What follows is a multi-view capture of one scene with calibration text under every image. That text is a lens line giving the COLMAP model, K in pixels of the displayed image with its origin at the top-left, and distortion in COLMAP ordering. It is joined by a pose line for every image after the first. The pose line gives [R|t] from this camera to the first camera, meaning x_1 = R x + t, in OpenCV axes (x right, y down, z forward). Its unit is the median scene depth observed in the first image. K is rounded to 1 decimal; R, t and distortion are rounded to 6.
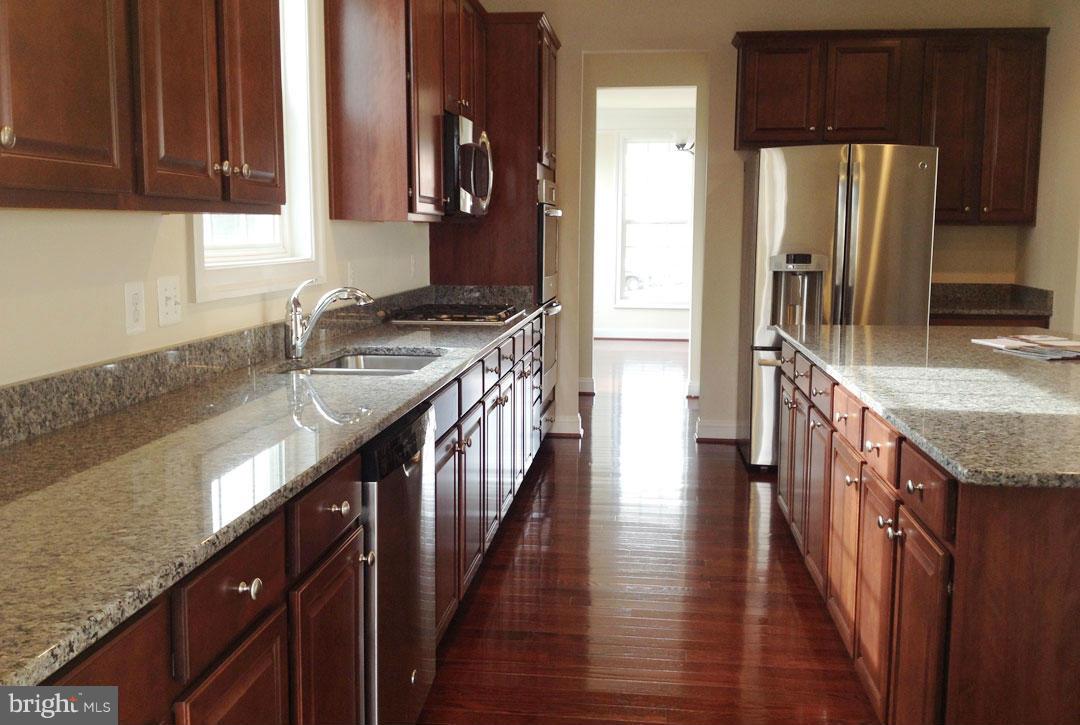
lens RADIAL K [[1036.1, 0, 540.0], [0, 1036.1, 362.5], [0, 0, 1]] dist [0.012187, 0.012707]
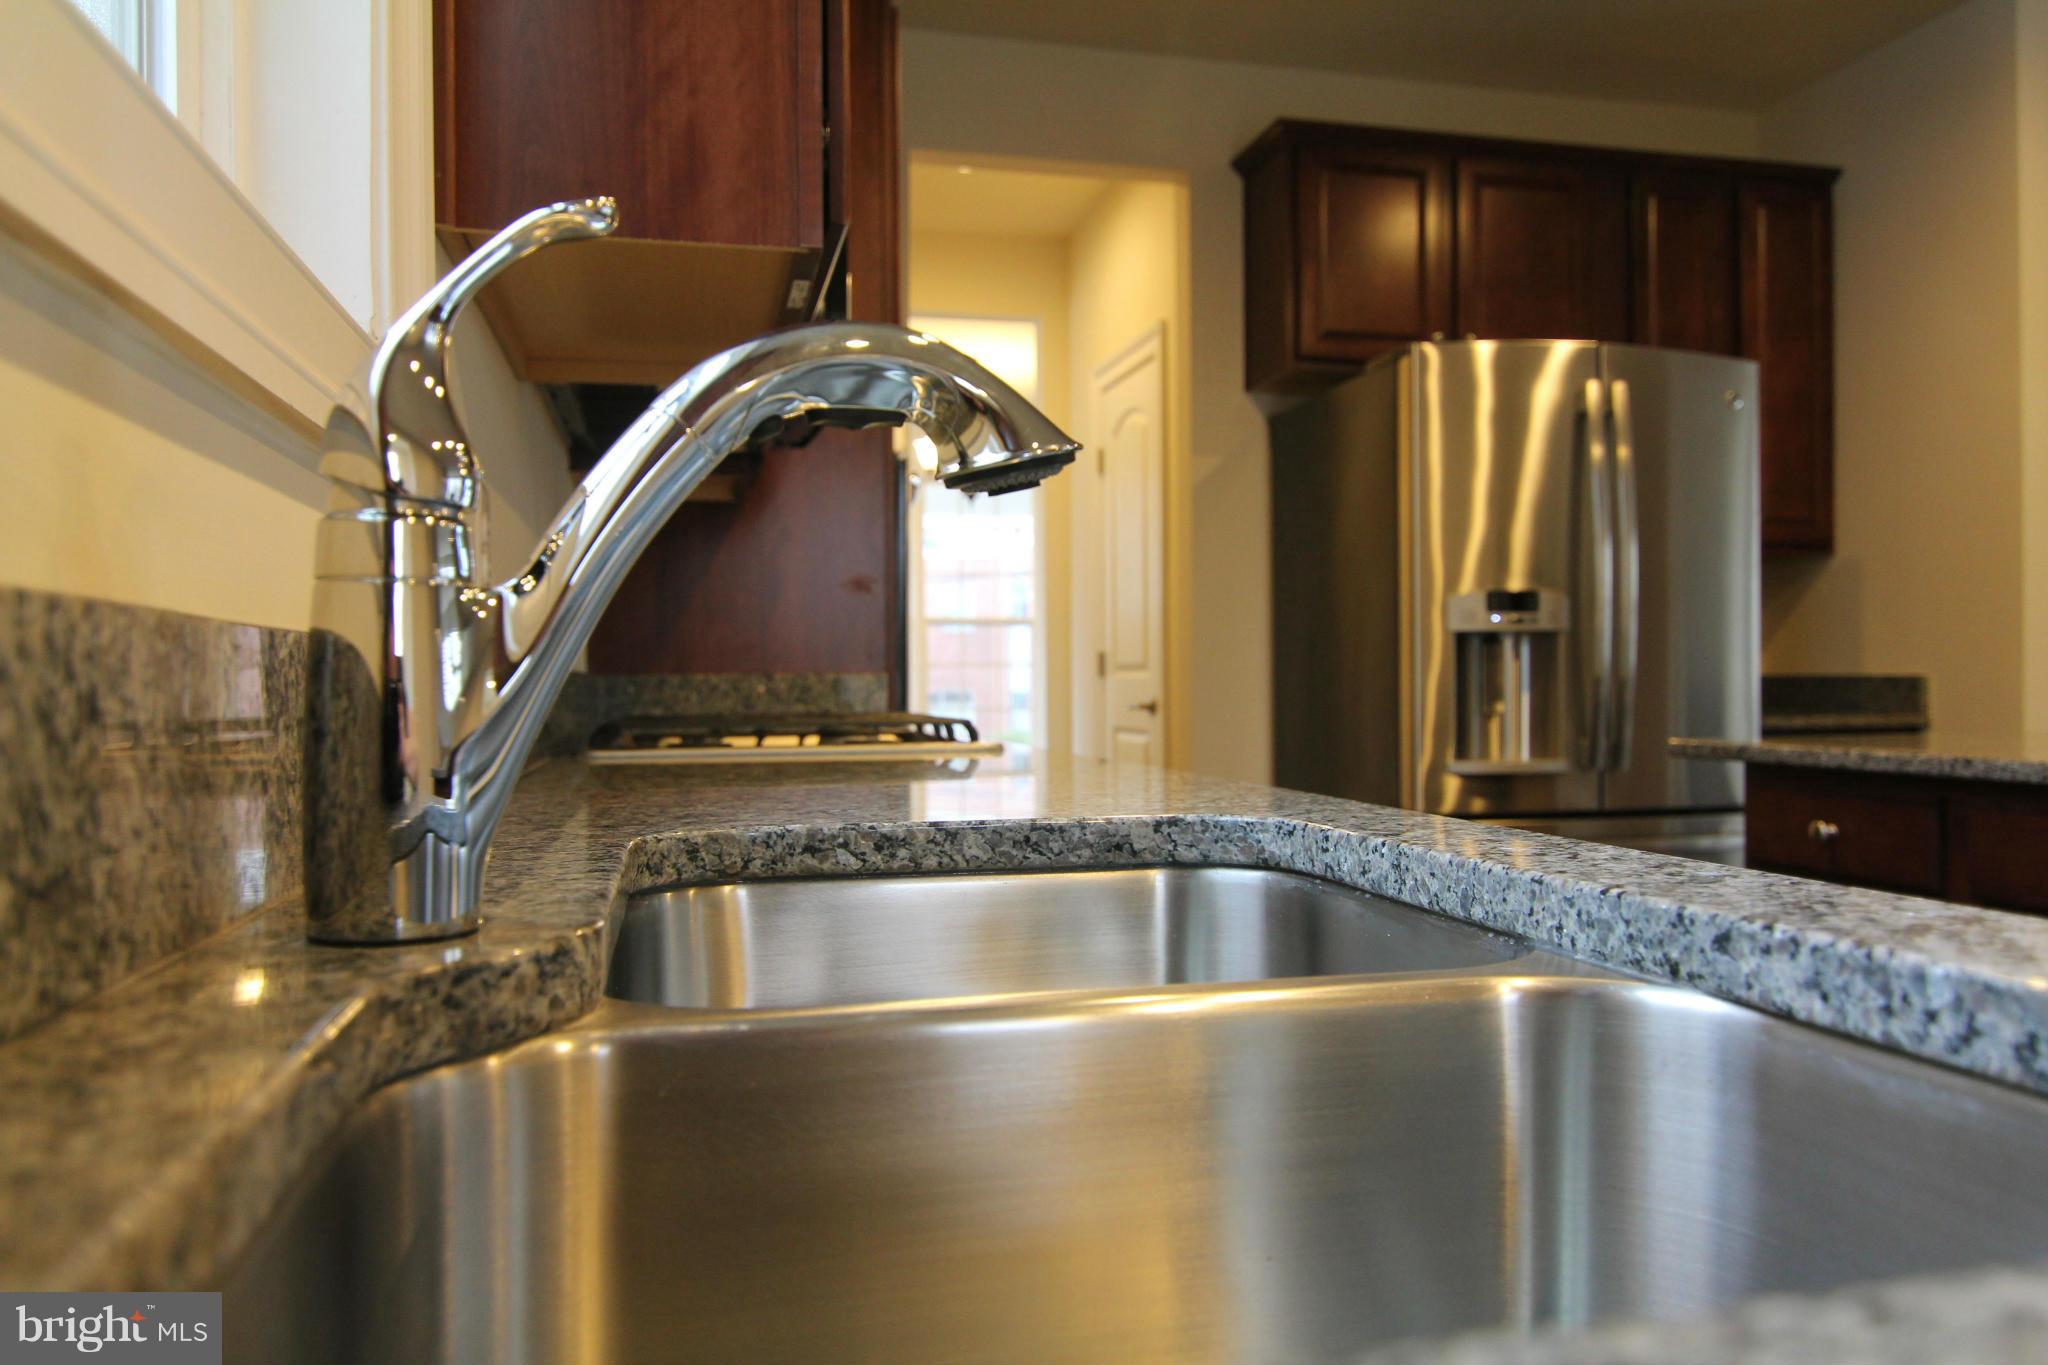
lens RADIAL K [[1479.9, 0, 1024.0], [0, 1479.9, 682.5], [0, 0, 1]] dist [-0.002637, -0.001801]
pose [[0.944094, -0.008066, 0.329577, -0.136240], [0.050765, 0.991334, -0.121158, -0.005219], [-0.325744, 0.131115, 0.936323, 0.506246]]
